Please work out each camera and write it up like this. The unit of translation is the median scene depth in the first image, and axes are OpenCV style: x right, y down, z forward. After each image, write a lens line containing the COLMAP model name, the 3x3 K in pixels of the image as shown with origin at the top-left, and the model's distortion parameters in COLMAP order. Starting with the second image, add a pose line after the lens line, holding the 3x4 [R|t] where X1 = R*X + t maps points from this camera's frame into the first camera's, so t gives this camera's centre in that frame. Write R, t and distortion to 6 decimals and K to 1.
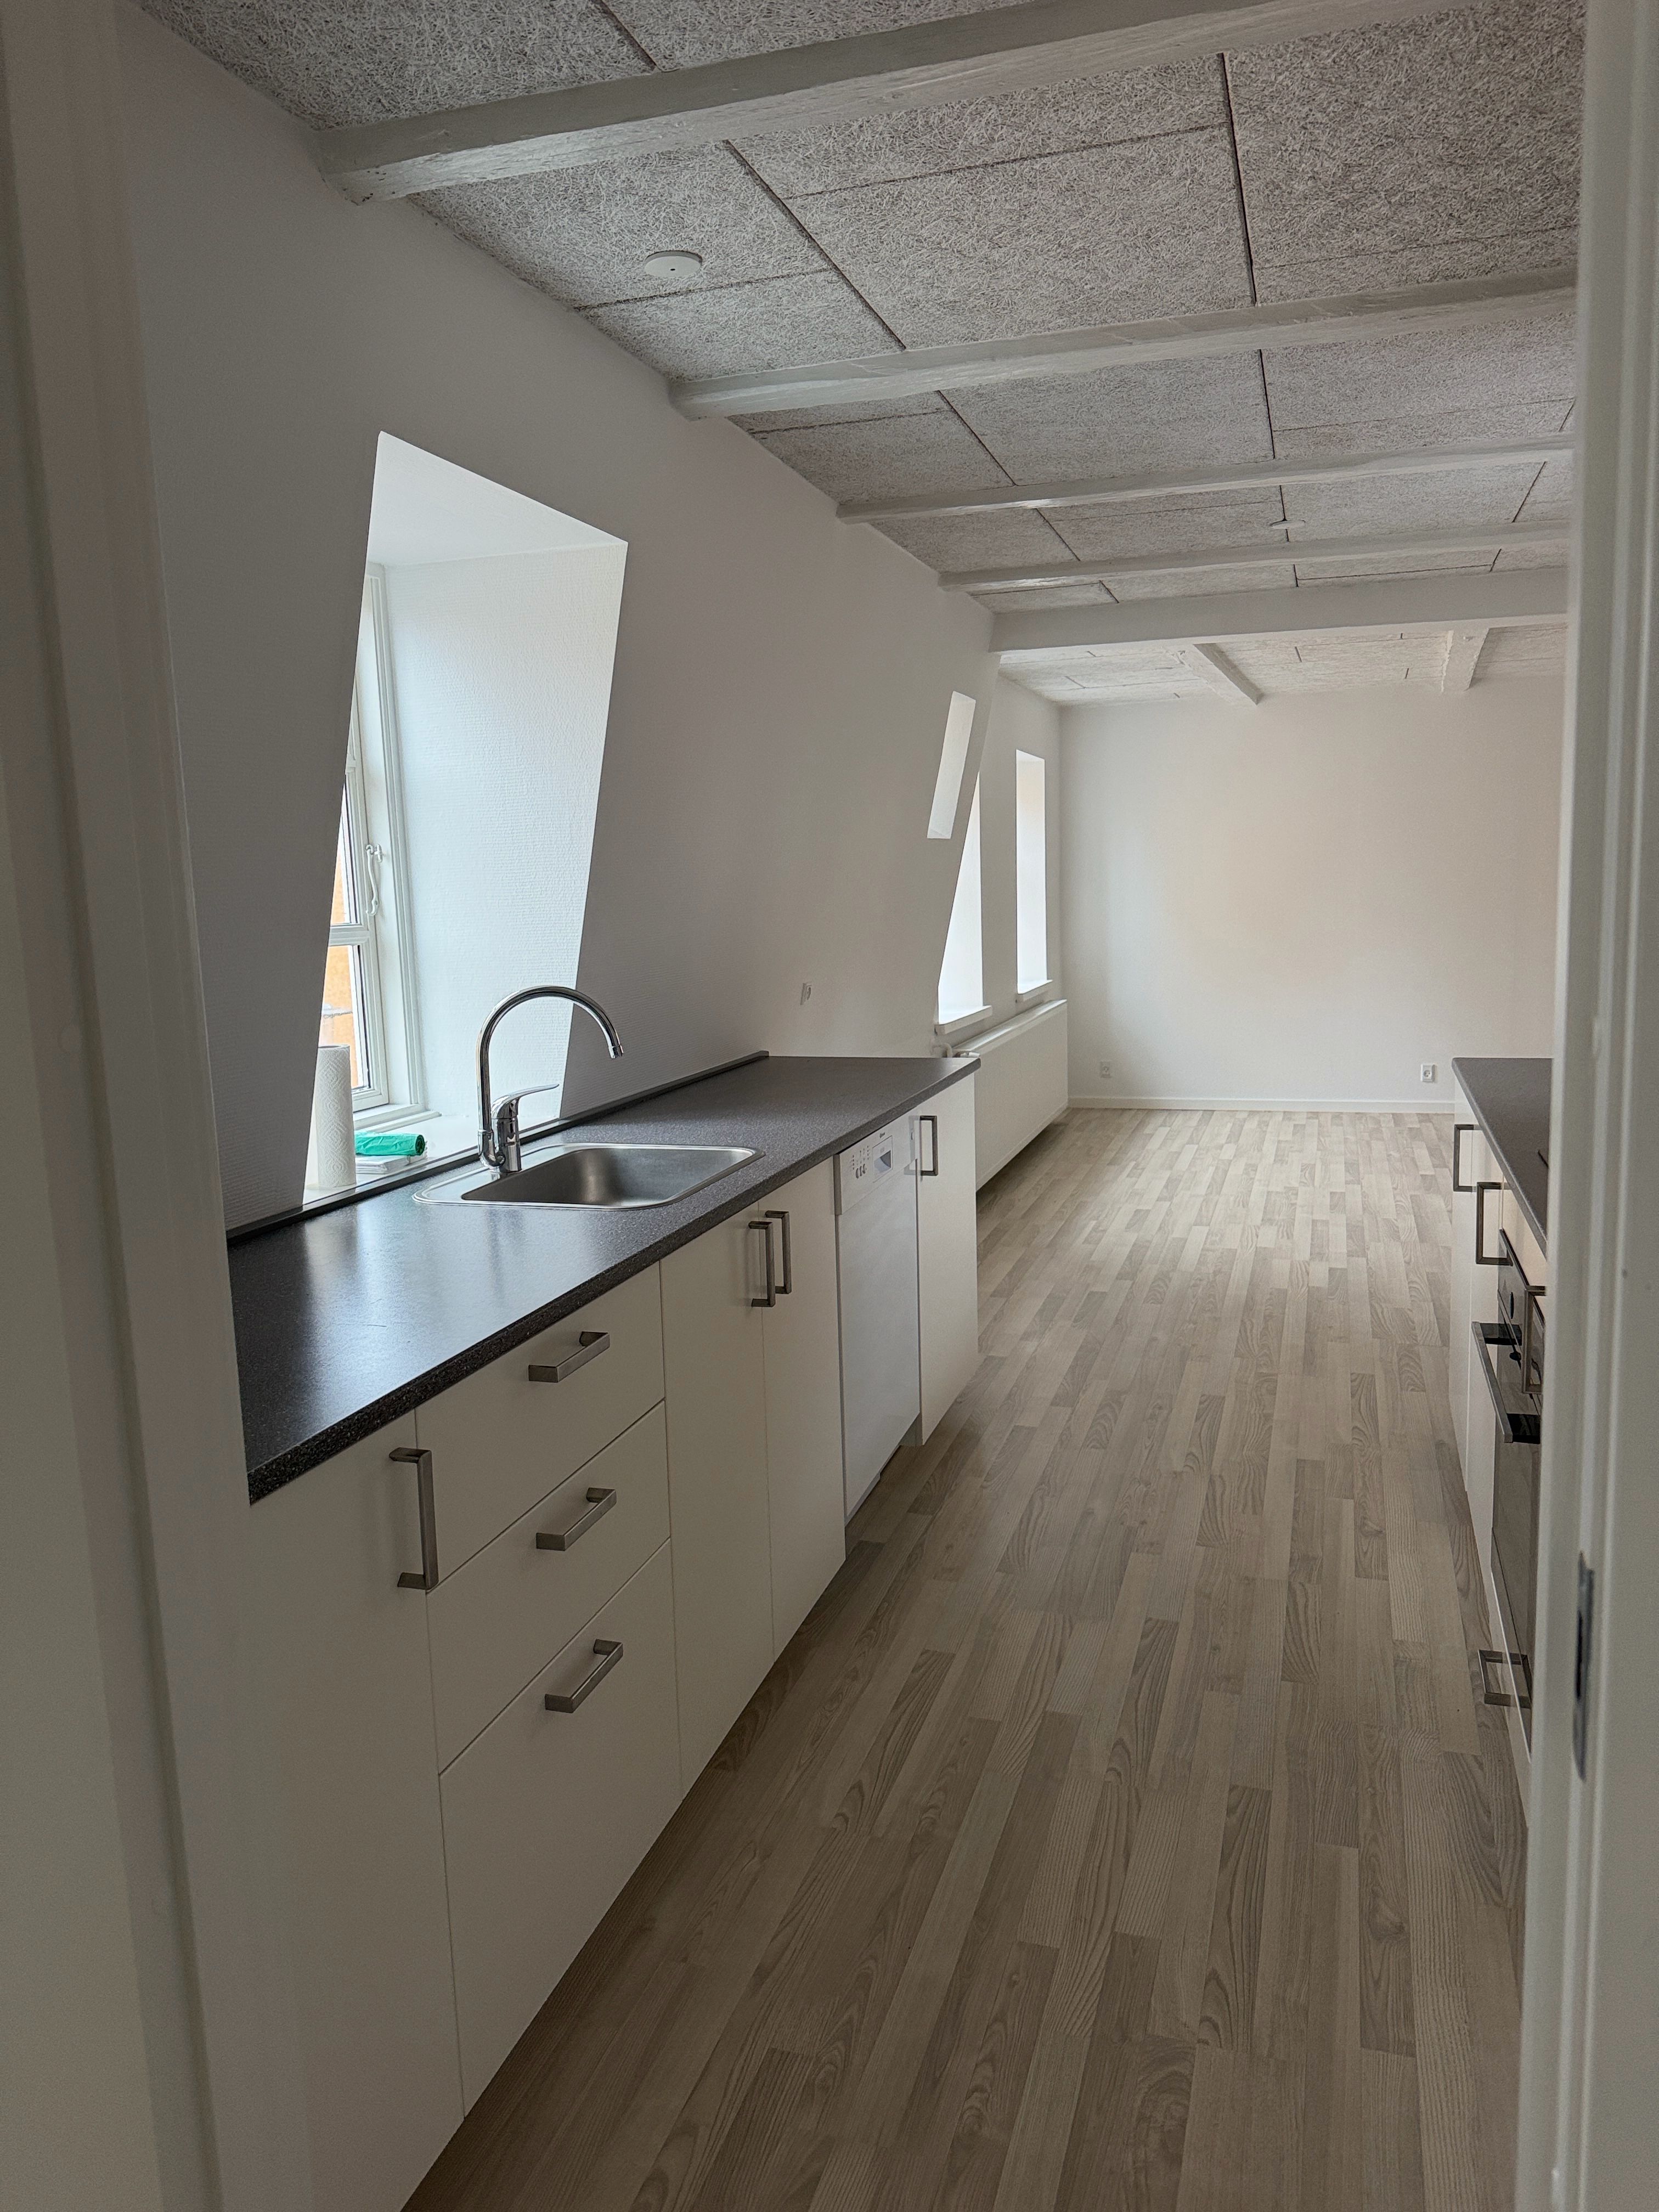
lens RADIAL K [[1560.3, 0, 840.3], [0, 1560.3, 1085.1], [0, 0, 1]] dist [0.027632, -0.031087]
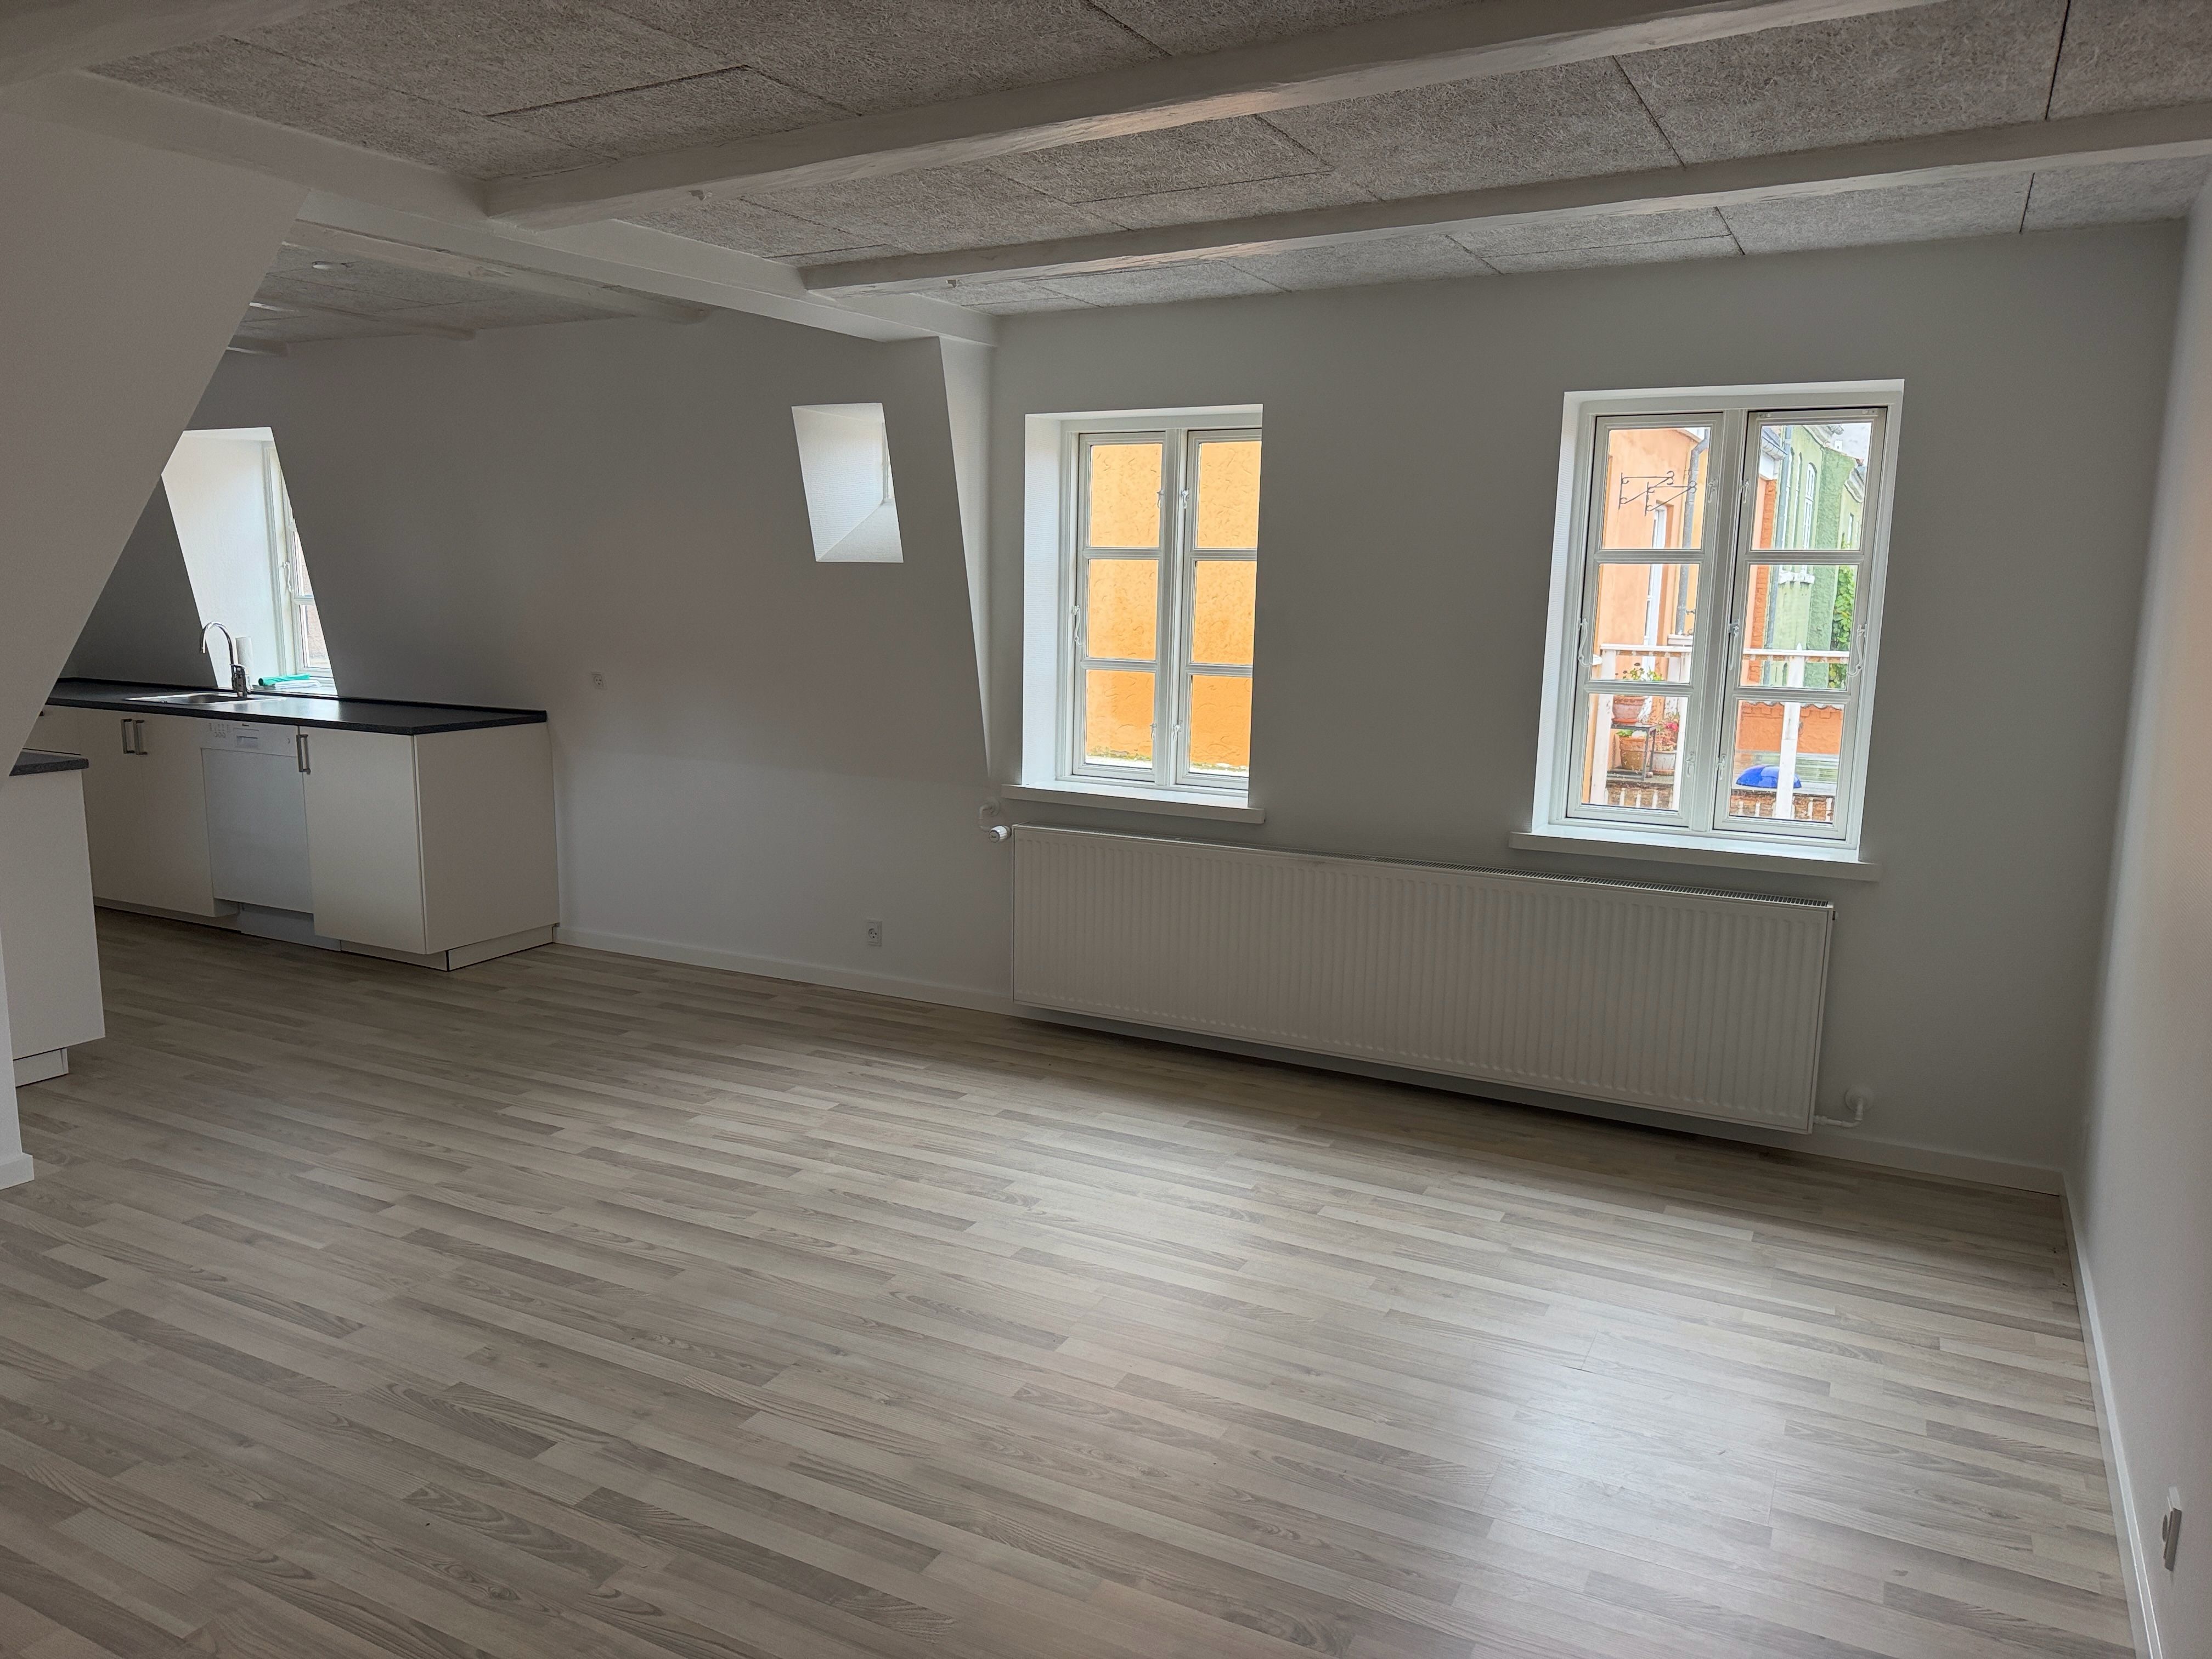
lens RADIAL K [[1560.3, 0, 1102.0], [0, 1560.3, 835.2], [0, 0, 1]] dist [0.027632, -0.031087]
pose [[-0.170959, 0.192280, -0.966334, 1.873047], [-0.144322, 0.965307, 0.217608, -0.443403], [0.974651, 0.176665, -0.137278, 2.525458]]
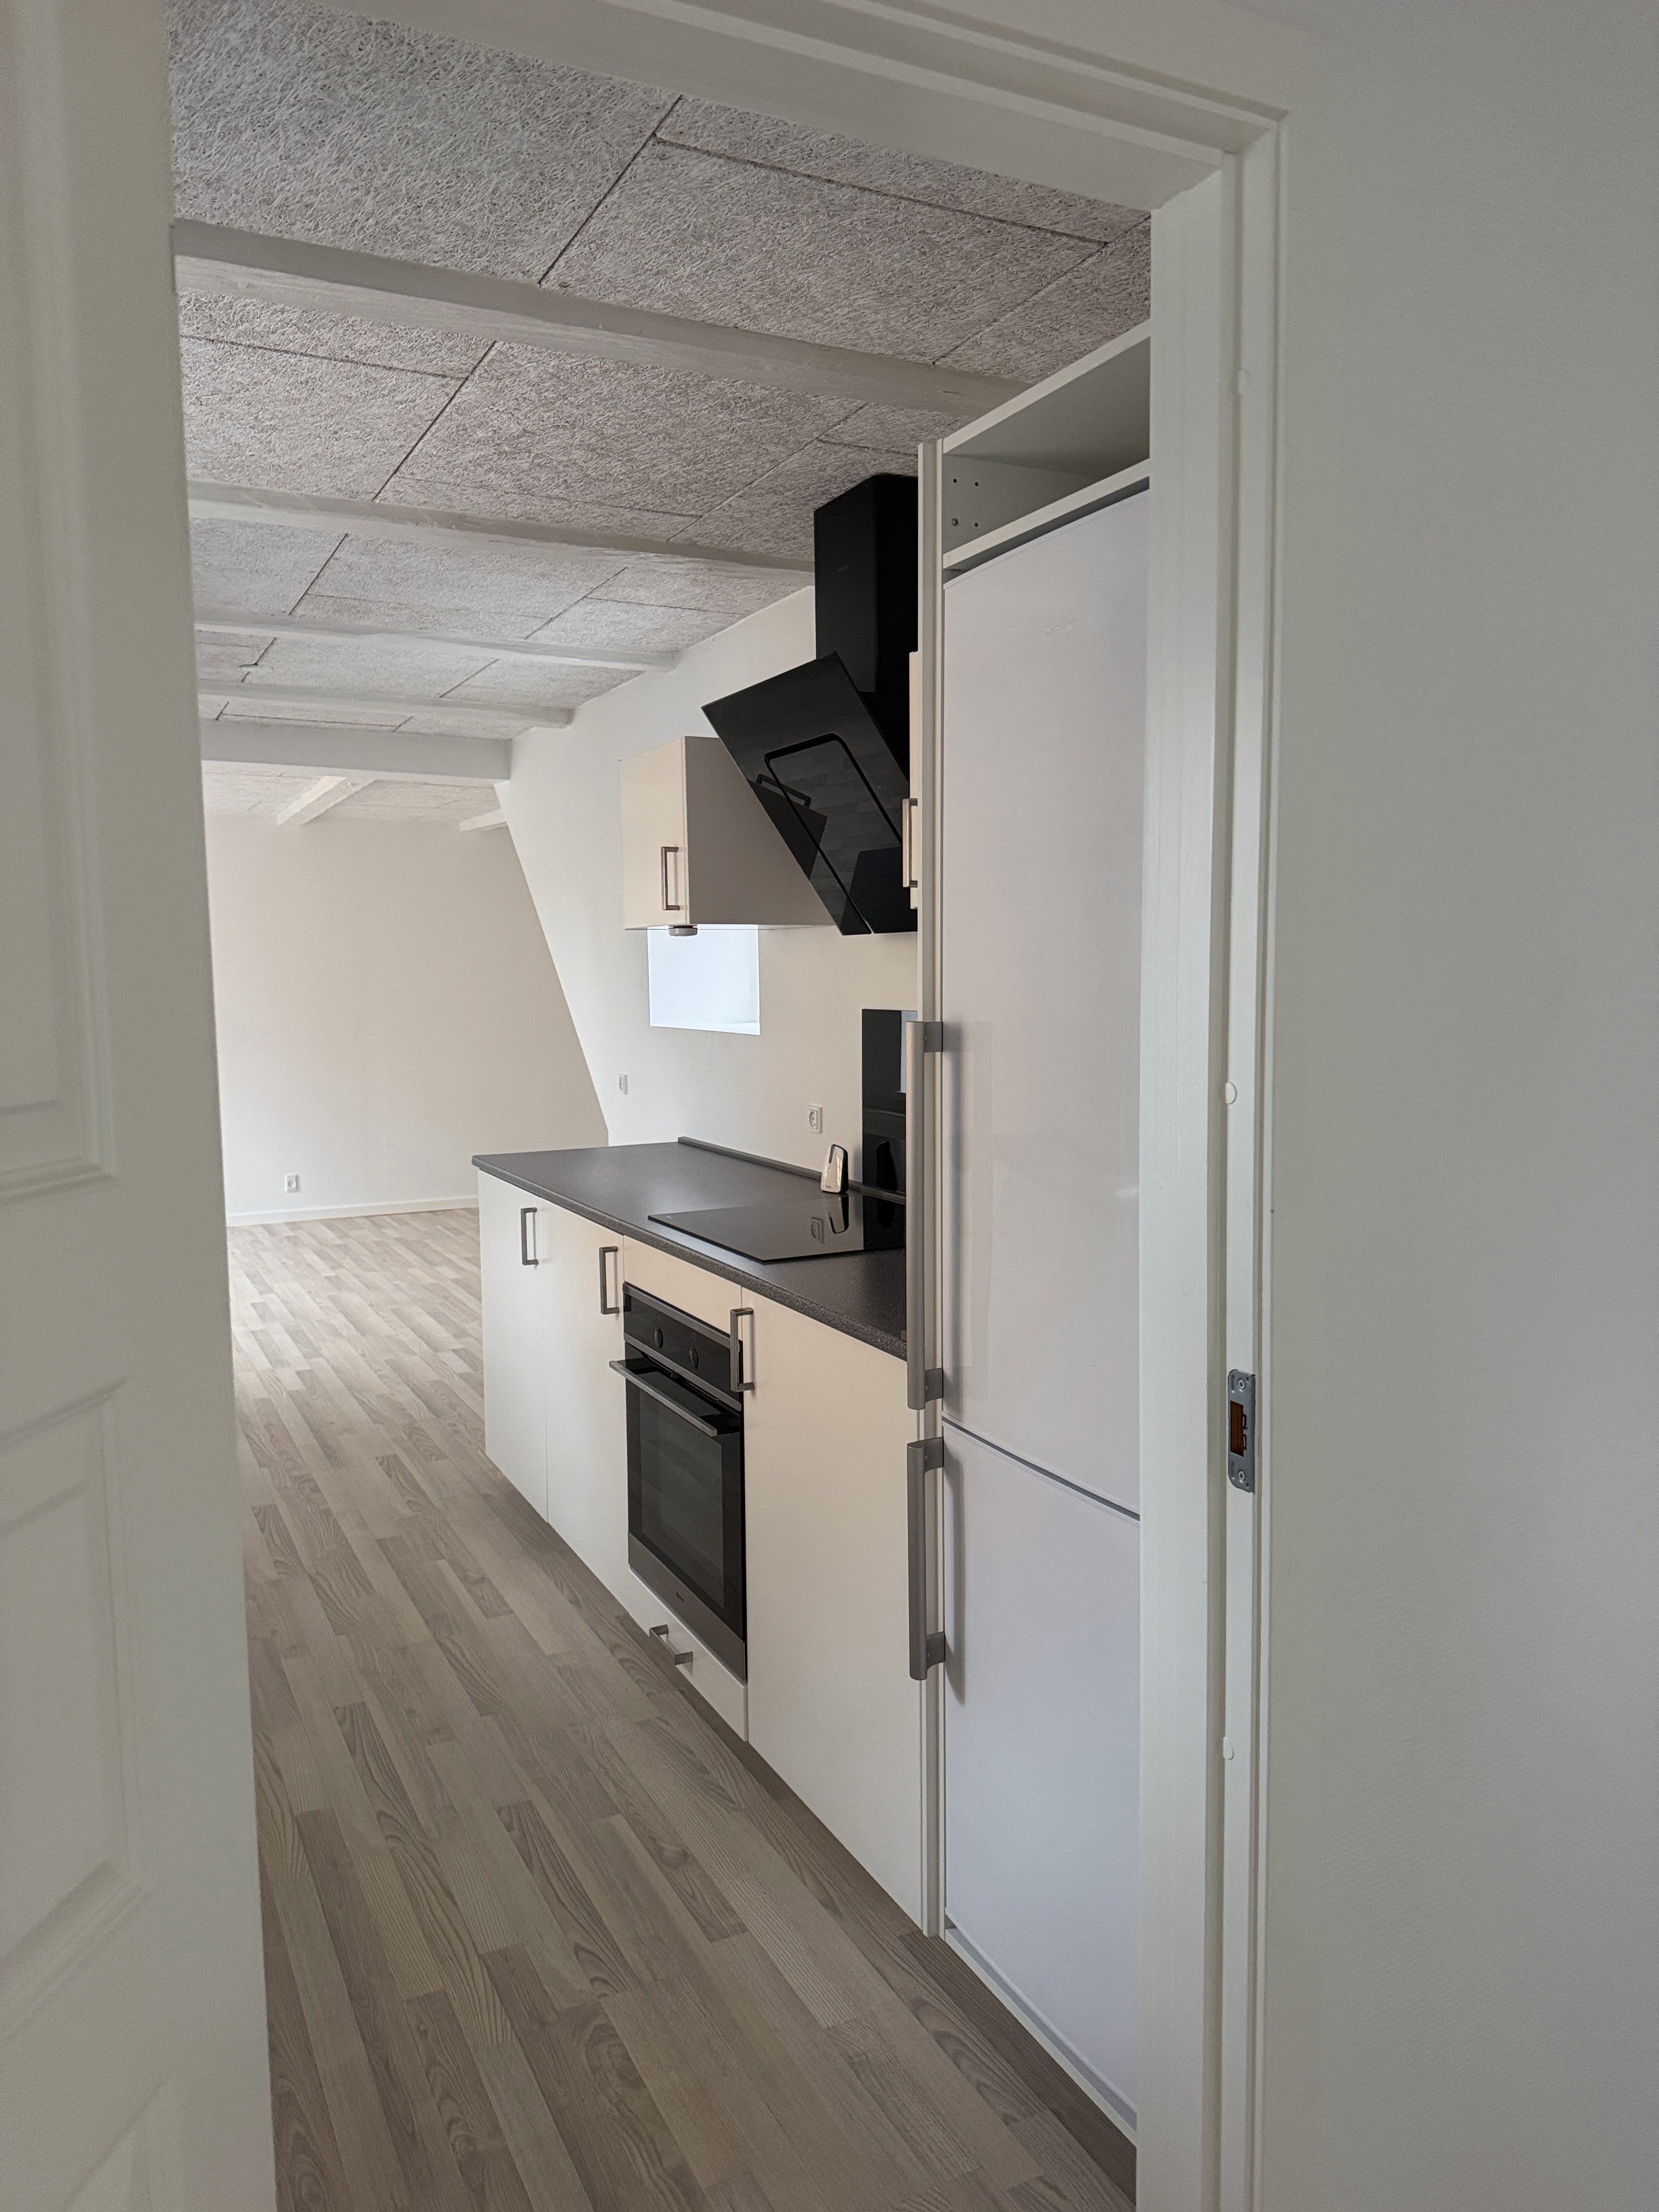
lens RADIAL K [[1560.3, 0, 808.9], [0, 1560.3, 1094.8], [0, 0, 1]] dist [0.027632, -0.031087]
pose [[0.724422, -0.035889, 0.688421, -0.280497], [0.083307, 0.995883, -0.035746, -0.001321], [-0.684304, 0.083246, 0.724430, -0.002882]]
